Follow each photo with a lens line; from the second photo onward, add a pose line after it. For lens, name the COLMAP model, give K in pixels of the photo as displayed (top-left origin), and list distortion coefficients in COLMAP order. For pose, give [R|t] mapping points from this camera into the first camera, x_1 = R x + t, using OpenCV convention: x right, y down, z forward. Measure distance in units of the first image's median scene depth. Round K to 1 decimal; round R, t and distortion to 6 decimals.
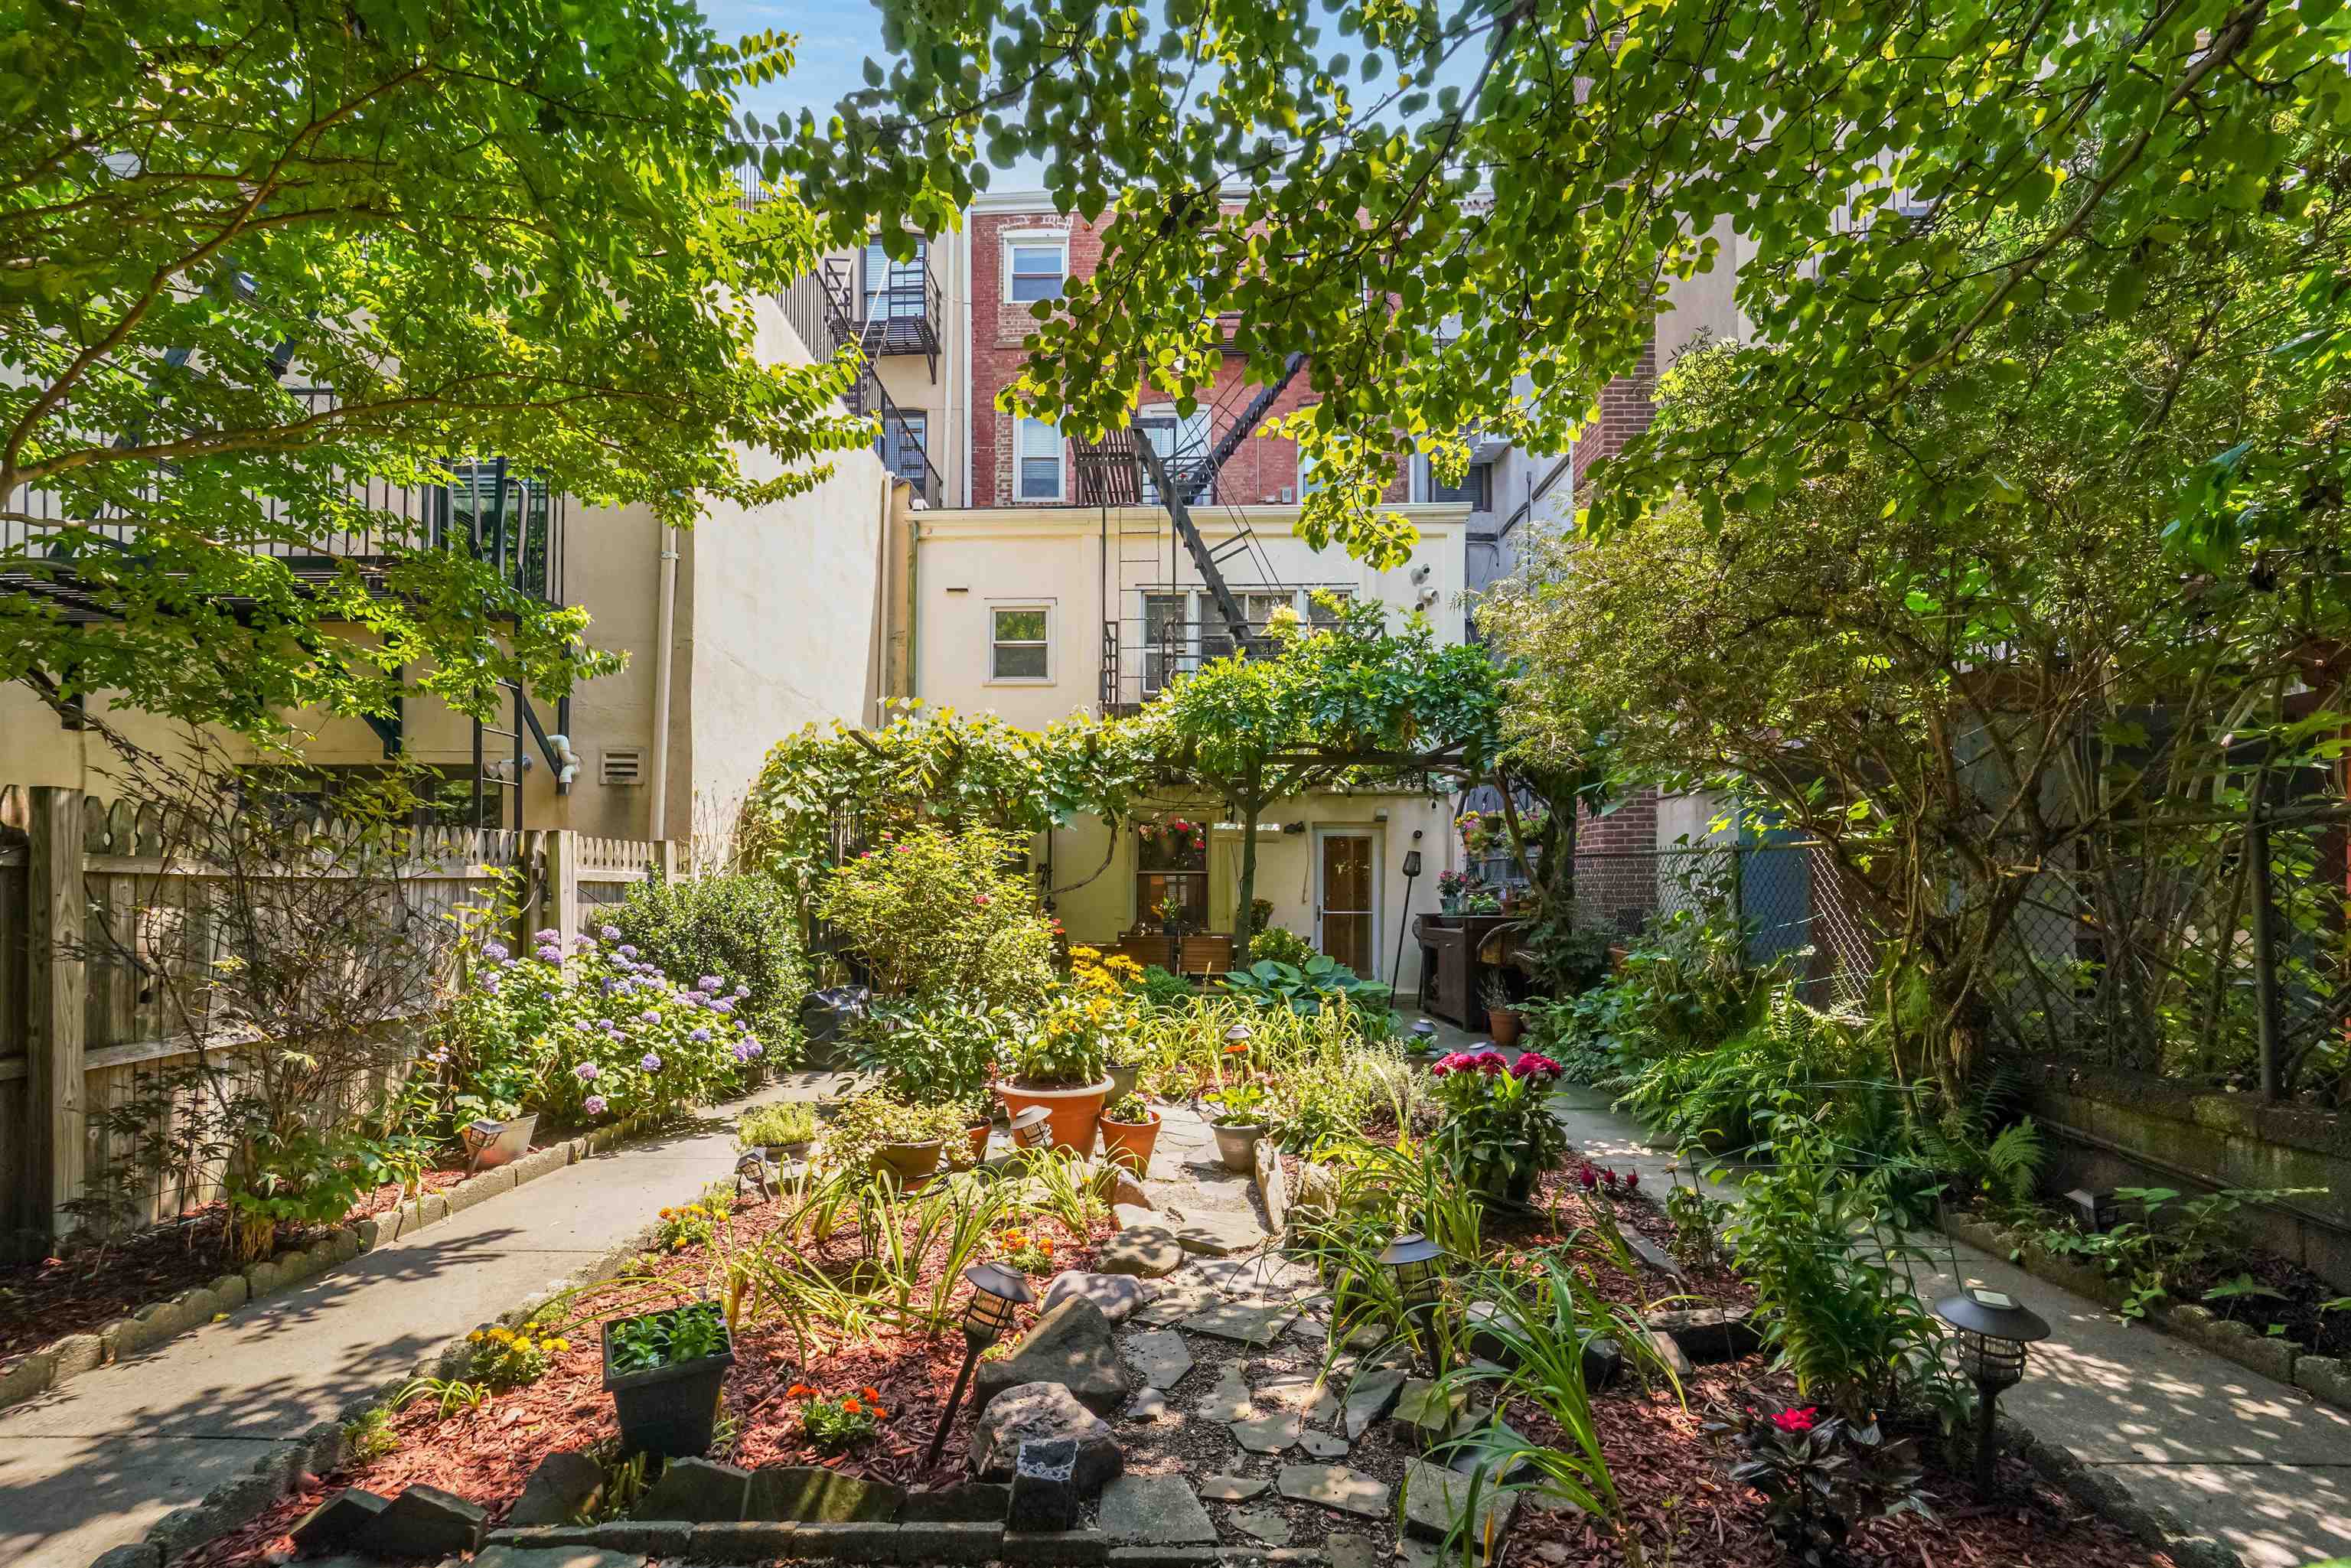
lens RADIAL K [[1021.8, 0, 1171.6], [0, 1021.8, 879.2], [0, 0, 1]] dist [-0.005732, -0.000463]
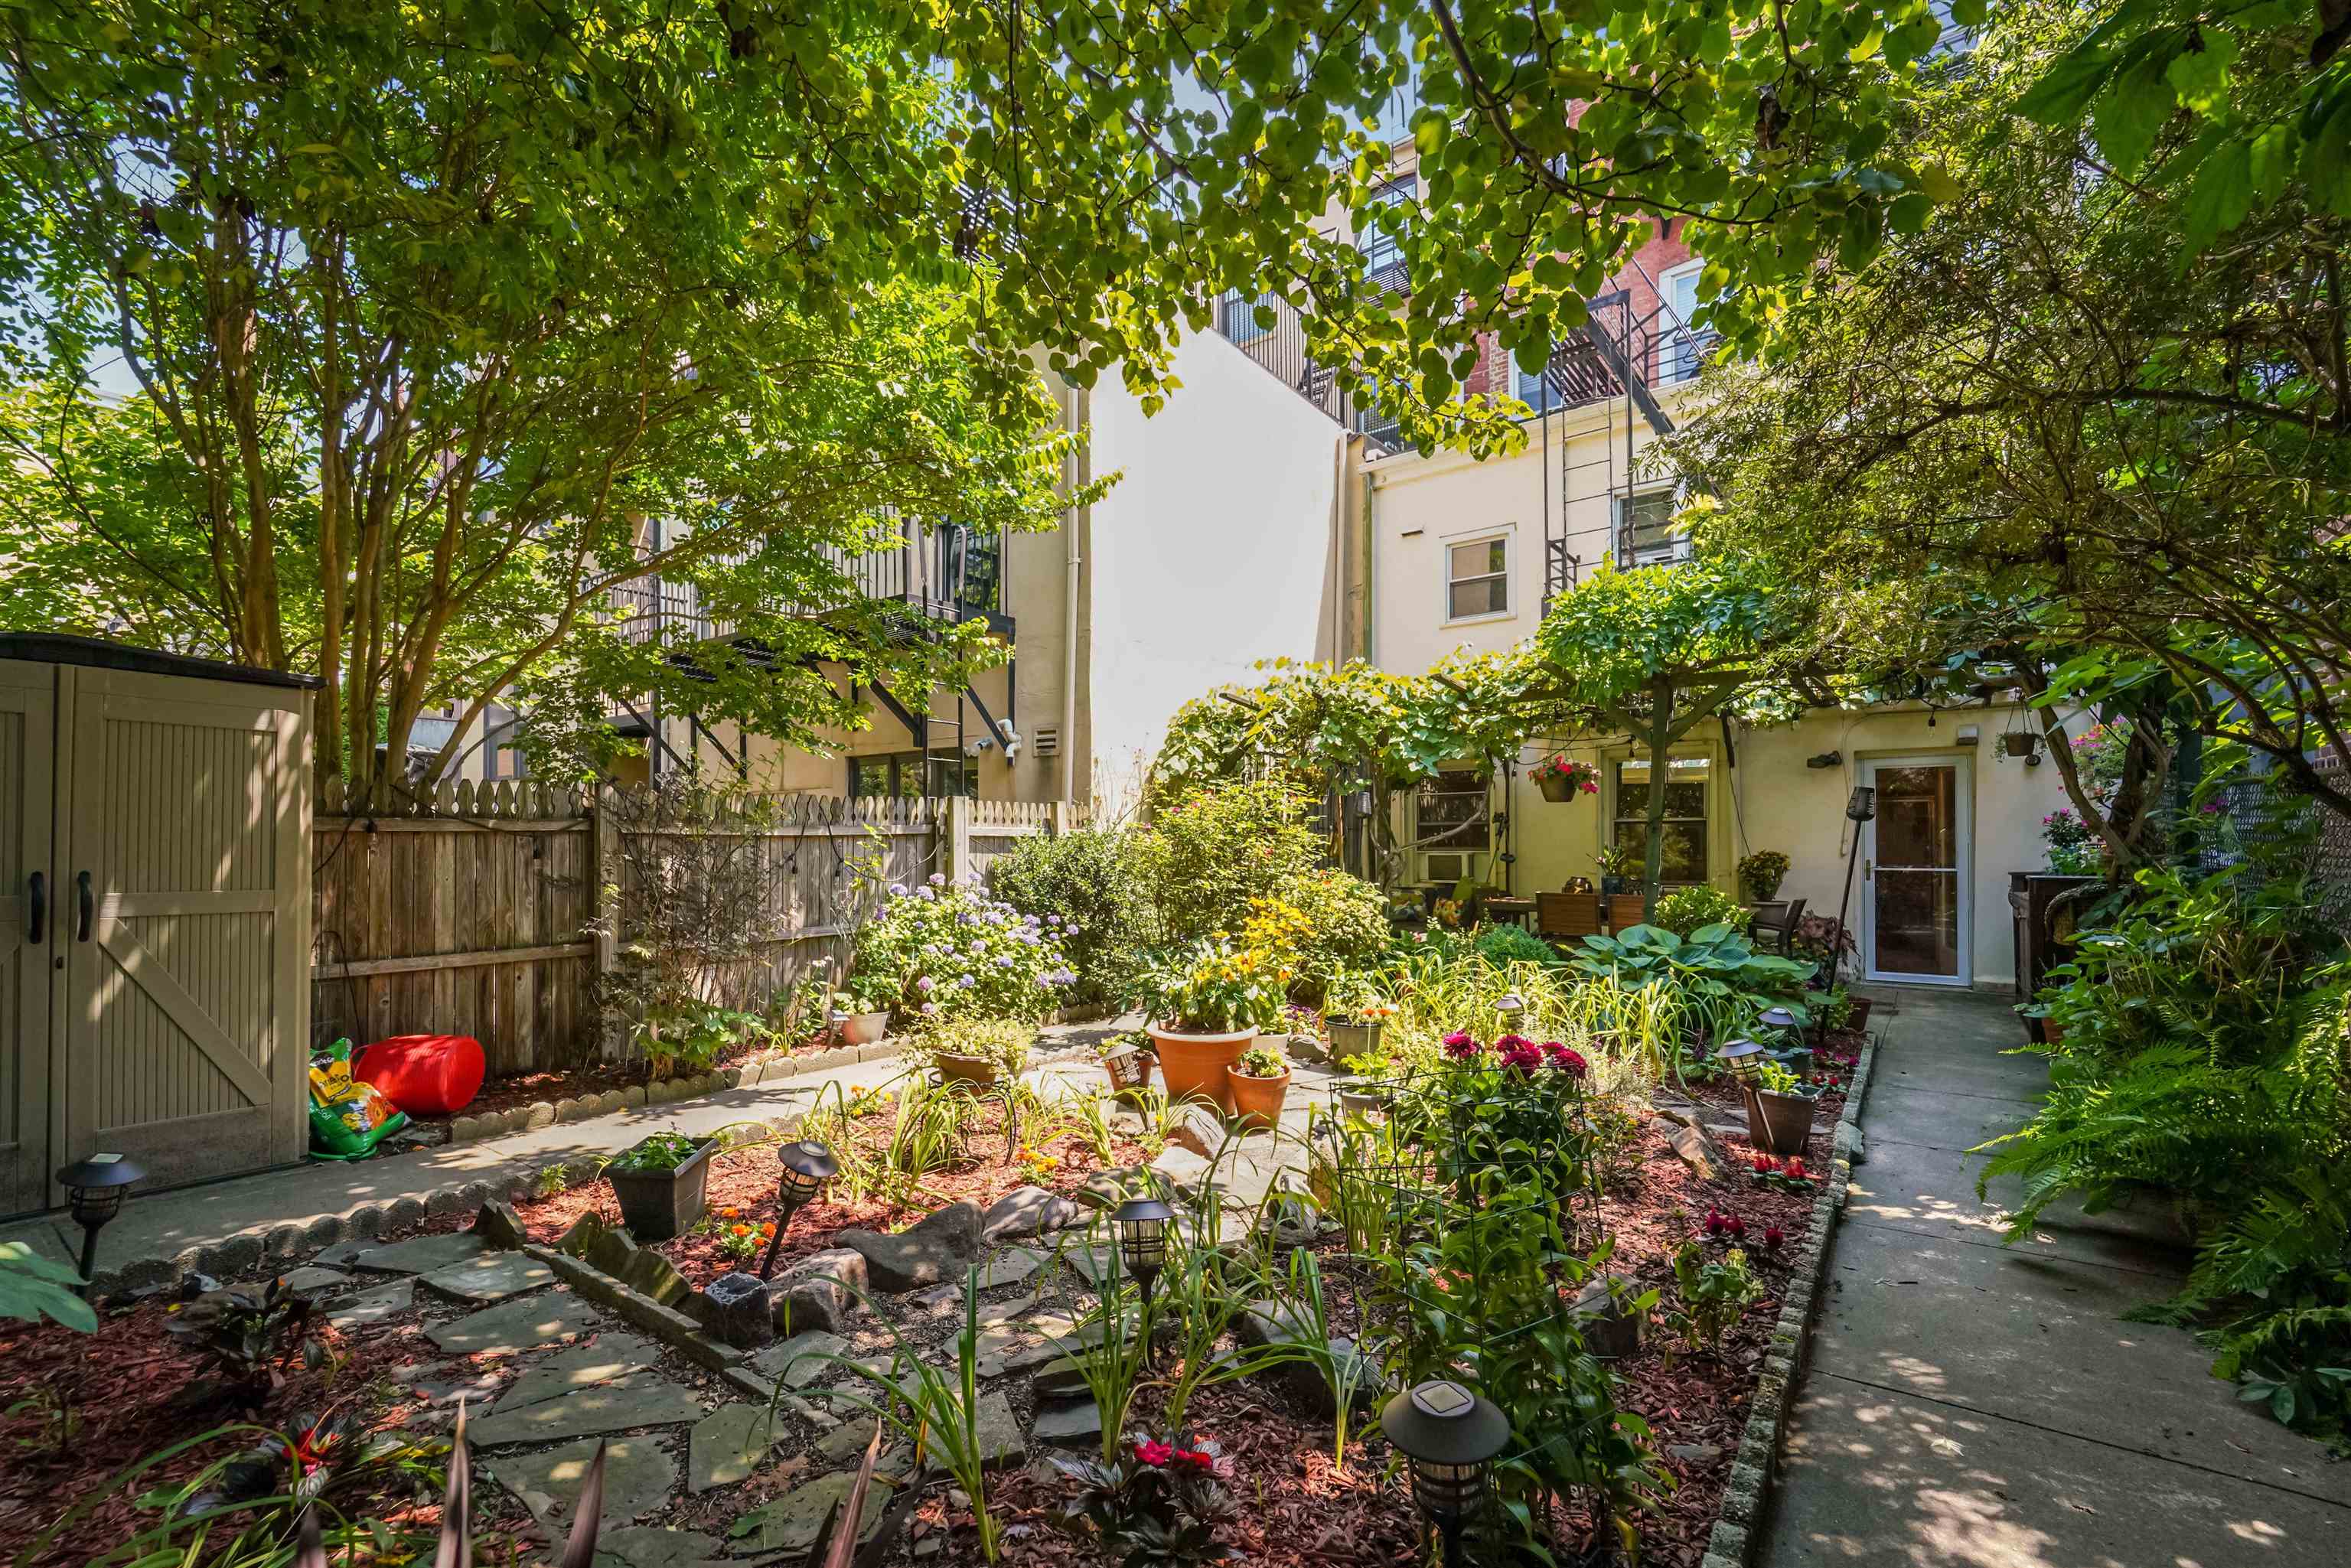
lens RADIAL K [[1042.1, 0, 1124.9], [0, 1042.1, 833.4], [0, 0, 1]] dist [-0.000623, -0.000040]
pose [[0.793873, -0.009846, -0.608003, 0.289684], [0.010723, 0.999940, -0.002192, 0.002986], [0.607989, -0.004780, 0.793931, 0.073169]]
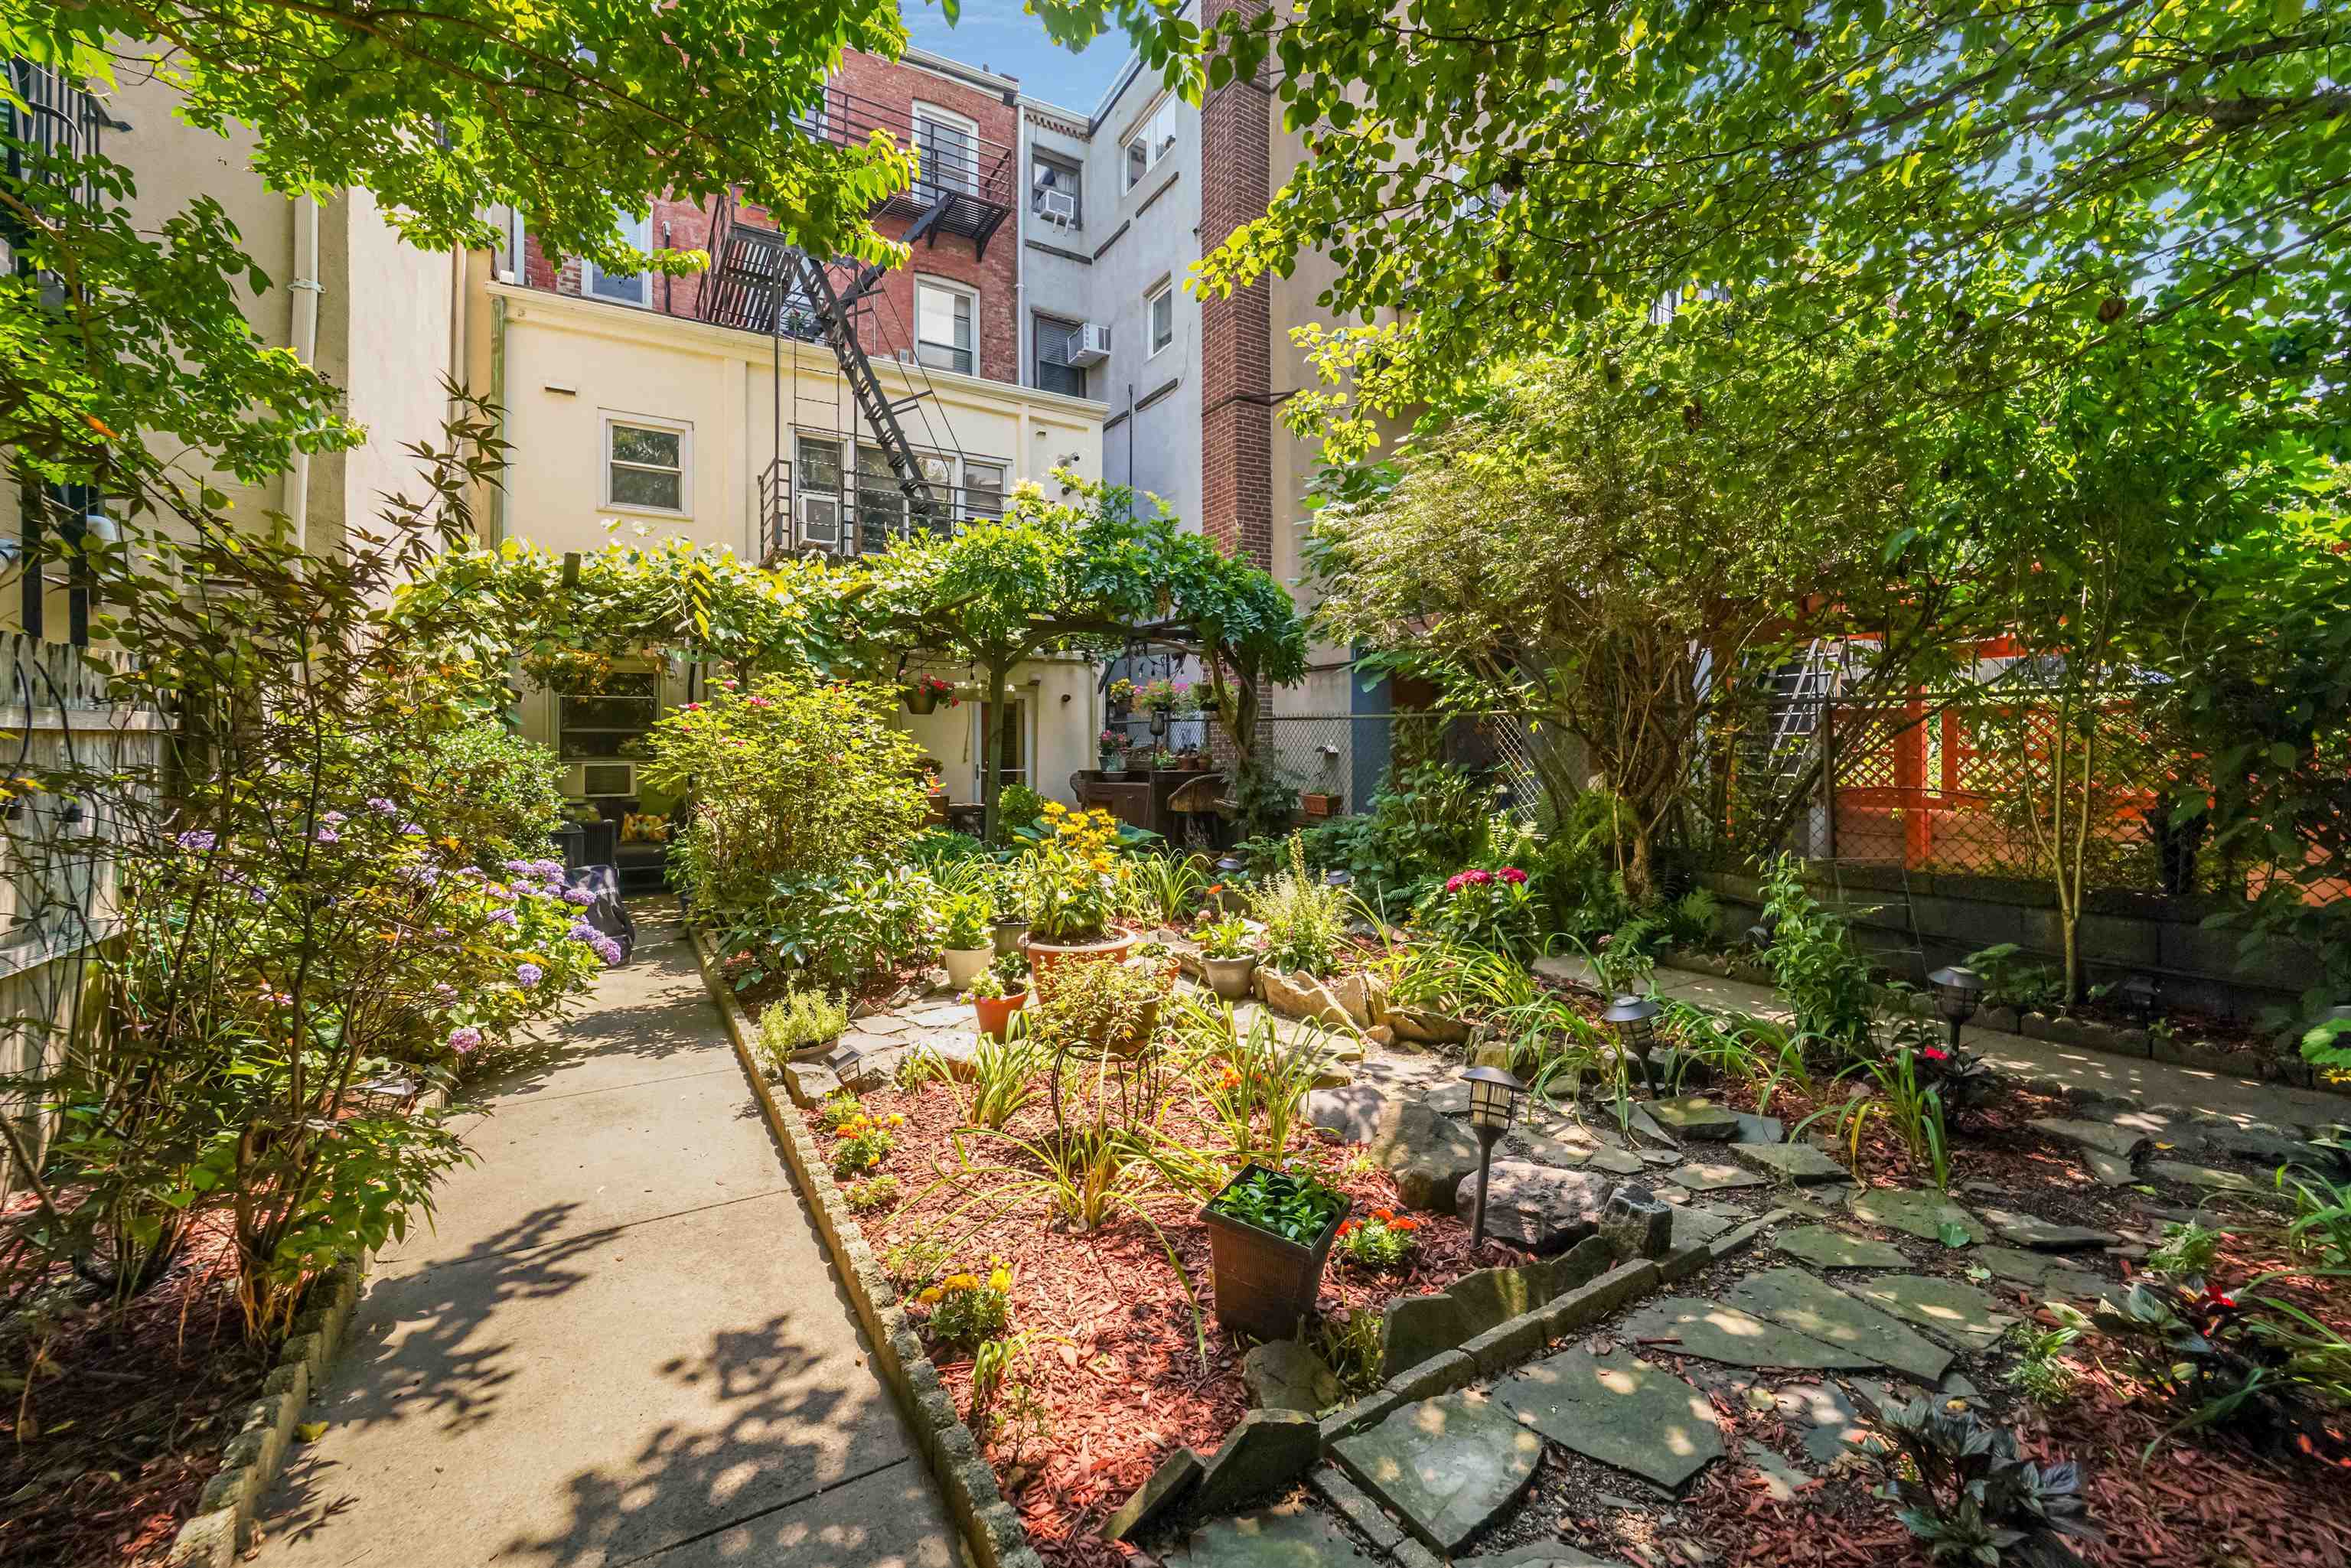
lens RADIAL K [[972.4, 0, 1194.3], [0, 972.4, 745.7], [0, 0, 1]] dist [-0.007003, -0.000242]
pose [[0.837569, -0.001680, 0.546329, -0.342403], [-0.000938, 0.999989, 0.004514, 0.003864], [-0.546331, -0.004294, 0.837558, 0.087081]]
